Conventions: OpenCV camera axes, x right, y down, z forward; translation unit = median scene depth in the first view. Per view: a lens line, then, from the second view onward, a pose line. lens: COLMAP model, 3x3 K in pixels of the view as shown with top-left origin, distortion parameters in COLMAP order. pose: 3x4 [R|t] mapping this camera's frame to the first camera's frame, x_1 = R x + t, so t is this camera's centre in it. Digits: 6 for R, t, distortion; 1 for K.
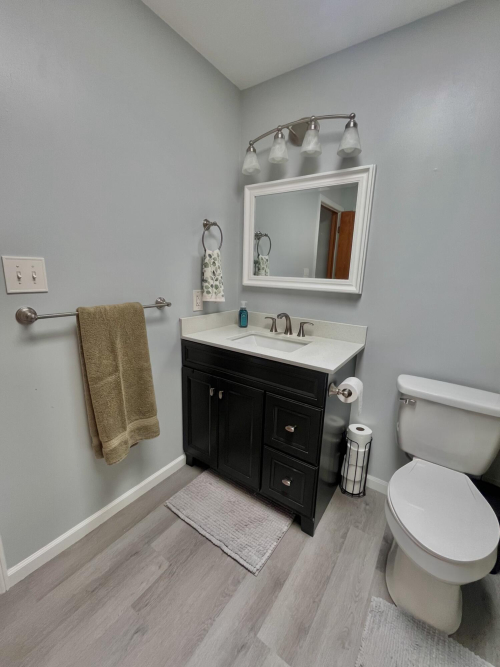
lens RADIAL K [[282.7, 0, 250.0], [0, 282.7, 333.5], [0, 0, 1]] dist [0.015867, -0.000113]
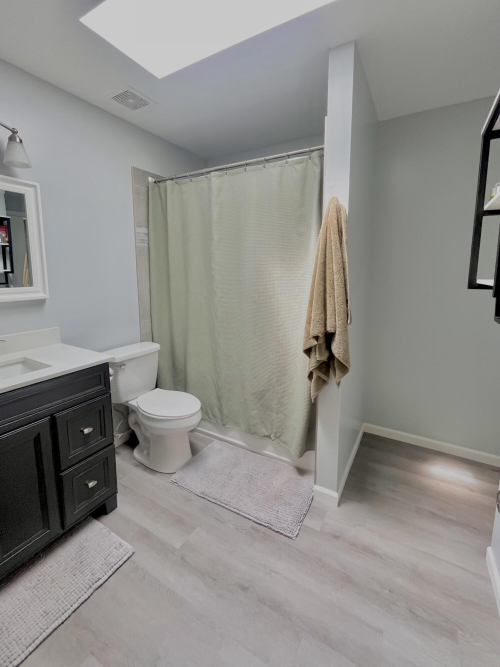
lens RADIAL K [[276.4, 0, 251.7], [0, 276.4, 321.3], [0, 0, 1]] dist [-0.001116, -0.000206]
pose [[-0.069689, -0.198145, 0.977692, -0.809055], [0.216343, 0.953748, 0.208713, -0.128090], [-0.973827, 0.226062, -0.023599, 0.344201]]
